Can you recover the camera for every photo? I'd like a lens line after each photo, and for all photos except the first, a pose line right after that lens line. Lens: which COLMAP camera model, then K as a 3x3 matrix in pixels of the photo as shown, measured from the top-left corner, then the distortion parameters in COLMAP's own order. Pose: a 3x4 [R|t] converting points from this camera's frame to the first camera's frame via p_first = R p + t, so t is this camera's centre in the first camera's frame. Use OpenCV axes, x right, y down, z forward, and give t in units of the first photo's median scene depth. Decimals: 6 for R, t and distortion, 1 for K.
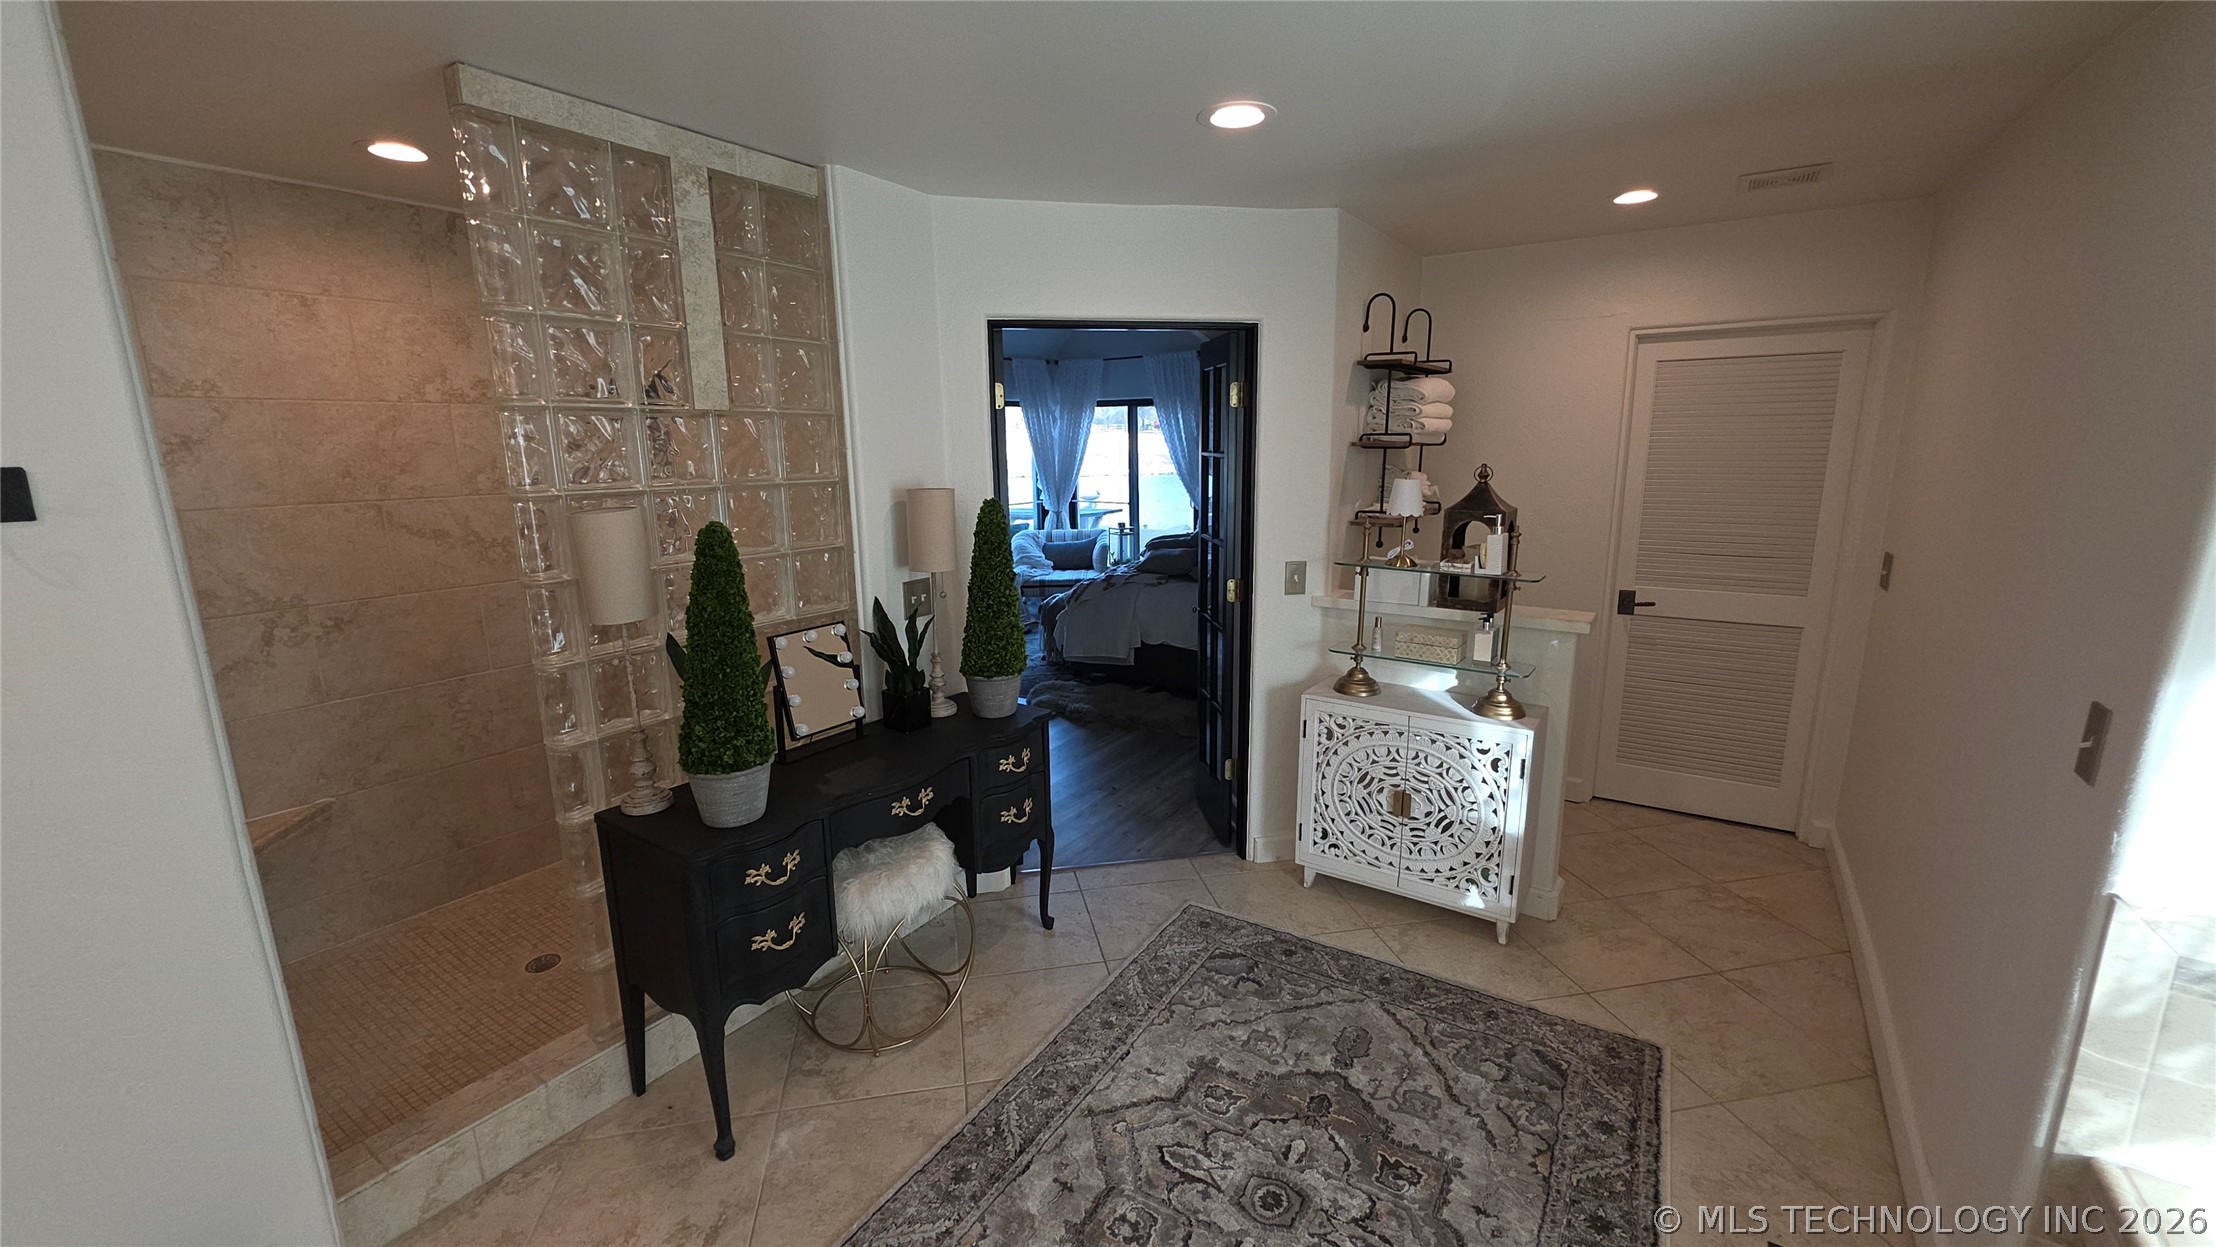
lens RADIAL K [[873.3, 0, 1108.0], [0, 873.3, 623.5], [0, 0, 1]] dist [0.001854, 0.000368]
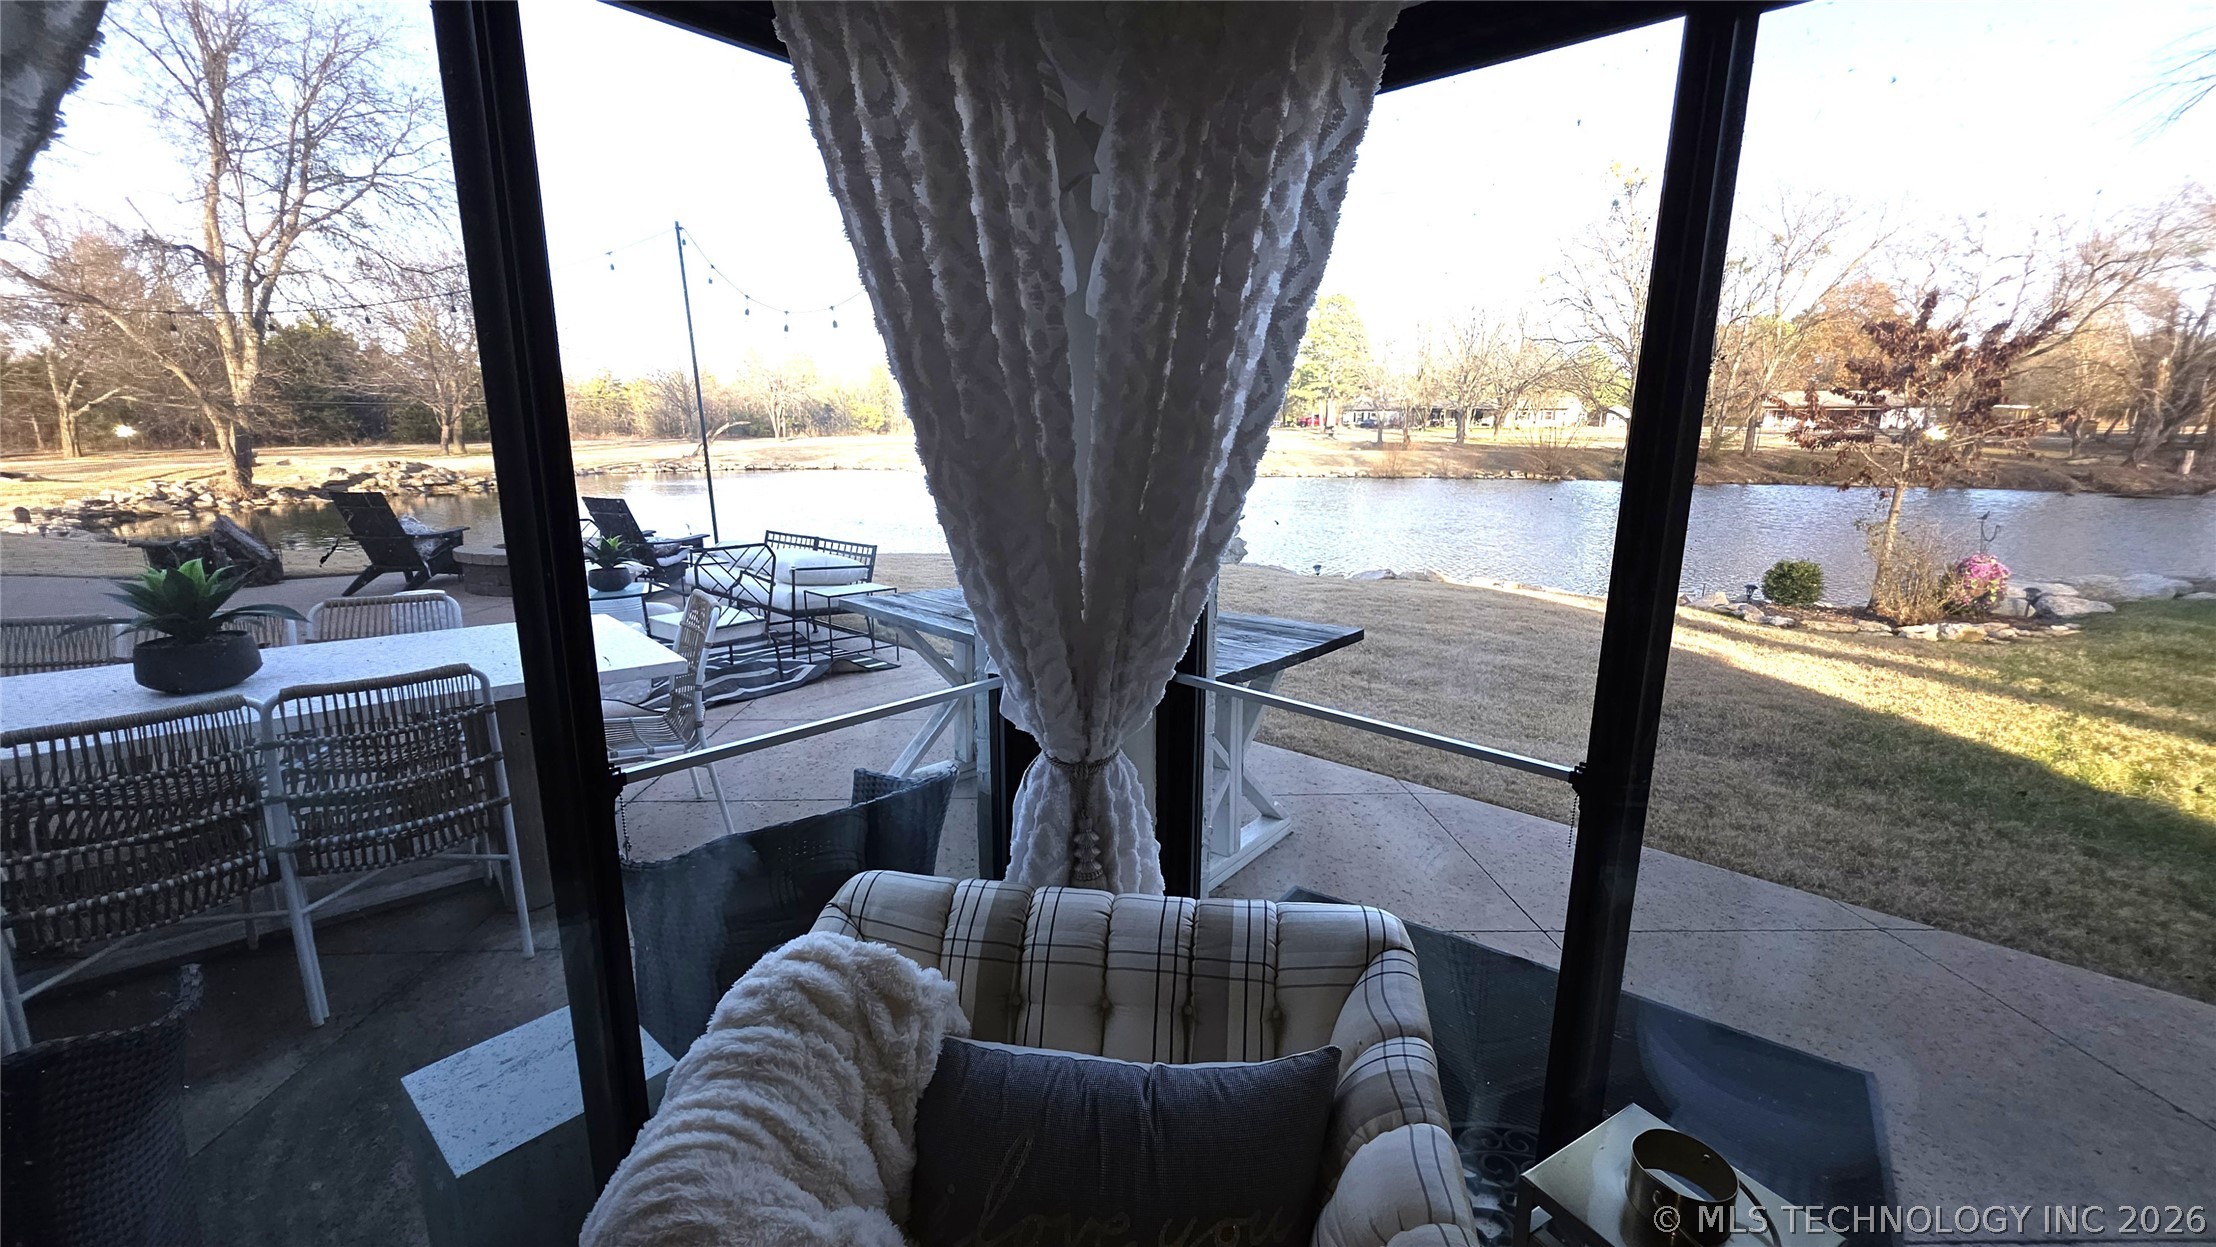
lens RADIAL K [[873.3, 0, 1108.0], [0, 873.3, 623.5], [0, 0, 1]] dist [0.001854, 0.000368]
pose [[0.991849, 0.043400, -0.119798, -0.034739], [-0.042790, 0.999055, 0.007667, -0.156803], [0.120017, -0.002478, 0.992769, 0.842028]]
